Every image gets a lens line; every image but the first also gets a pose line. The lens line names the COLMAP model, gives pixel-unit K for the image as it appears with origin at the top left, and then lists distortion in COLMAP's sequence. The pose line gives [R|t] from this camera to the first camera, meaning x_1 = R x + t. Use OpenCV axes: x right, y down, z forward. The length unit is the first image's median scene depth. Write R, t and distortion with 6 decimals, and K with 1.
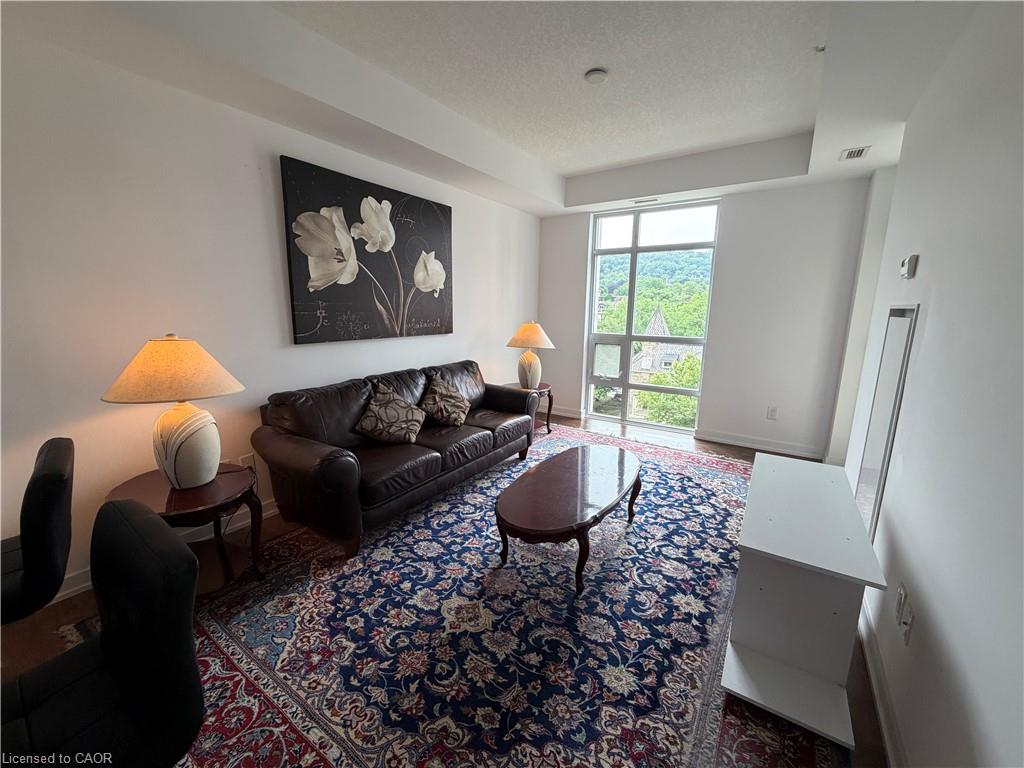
lens RADIAL K [[407.2, 0, 513.5], [0, 407.2, 384.6], [0, 0, 1]] dist [0.000578, -0.000023]
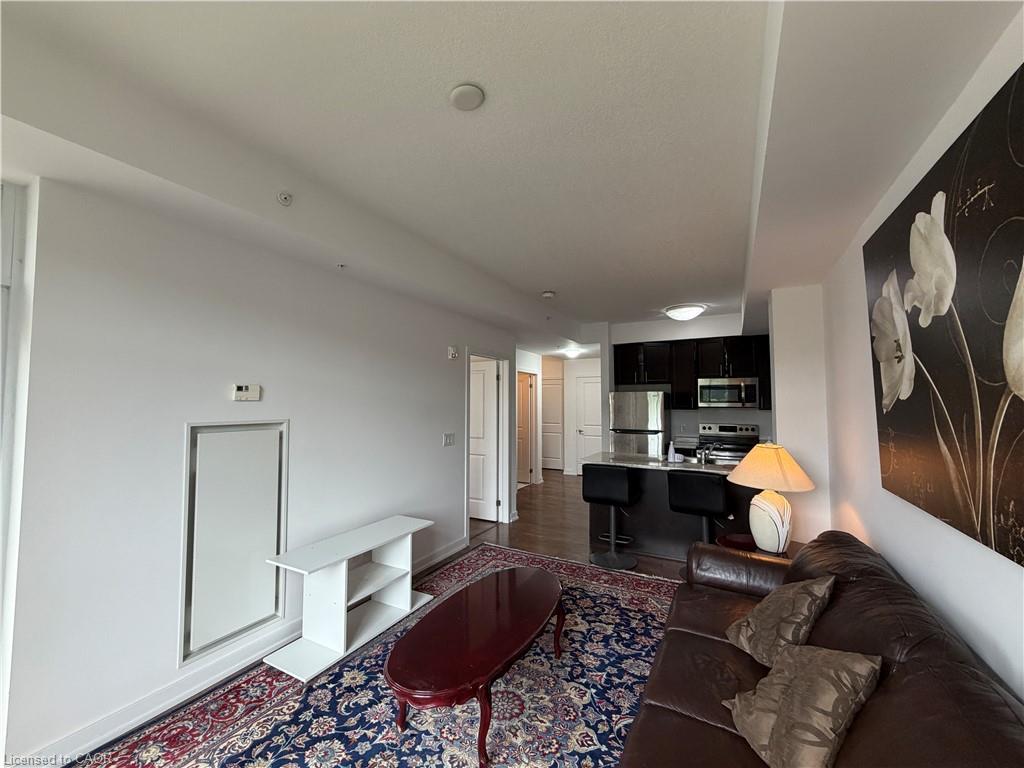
lens RADIAL K [[407.2, 0, 510.0], [0, 407.2, 384.2], [0, 0, 1]] dist [0.000578, -0.000023]
pose [[-0.995943, -0.012803, -0.089071, 0.175415], [-0.025626, 0.989196, 0.144345, -0.365521], [0.086261, 0.146042, -0.985510, 1.640779]]
